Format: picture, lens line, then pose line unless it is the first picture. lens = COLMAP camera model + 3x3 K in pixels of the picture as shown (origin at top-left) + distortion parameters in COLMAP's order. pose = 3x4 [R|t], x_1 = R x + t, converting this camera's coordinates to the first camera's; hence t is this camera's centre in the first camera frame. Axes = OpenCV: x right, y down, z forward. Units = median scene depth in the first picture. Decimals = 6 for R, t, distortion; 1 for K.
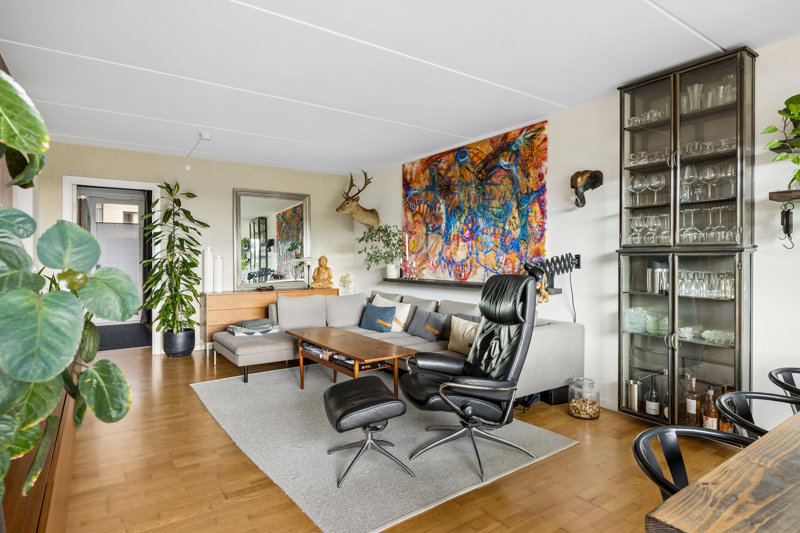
lens RADIAL K [[444.9, 0, 394.3], [0, 444.9, 260.2], [0, 0, 1]] dist [-0.014291, 0.002937]
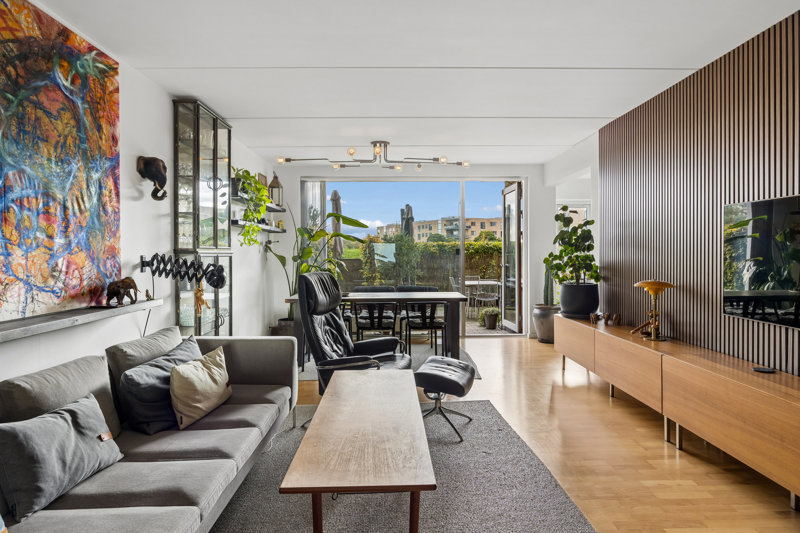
lens RADIAL K [[478.8, 0, 401.5], [0, 478.8, 258.5], [0, 0, 1]] dist [-0.005097, -0.002390]
pose [[-0.836044, -0.000744, 0.548662, -0.456138], [0.007248, 0.999897, 0.012400, -0.014292], [-0.548614, 0.014344, -0.835952, 1.435012]]
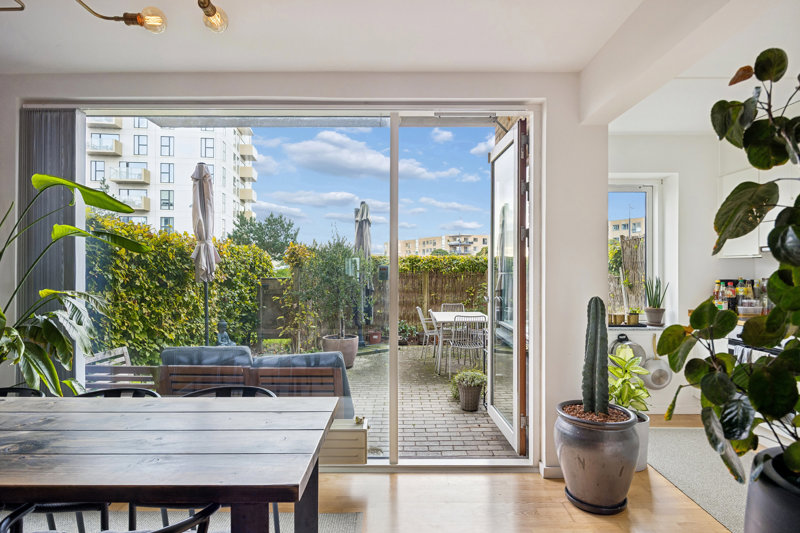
lens RADIAL K [[444.9, 0, 401.3], [0, 444.9, 266.6], [0, 0, 1]] dist [-0.014291, 0.002937]
pose [[-0.825841, 0.000769, 0.563903, -0.094898], [0.001191, 0.999999, 0.000380, -0.027803], [-0.563902, 0.000985, -0.825841, 0.425260]]
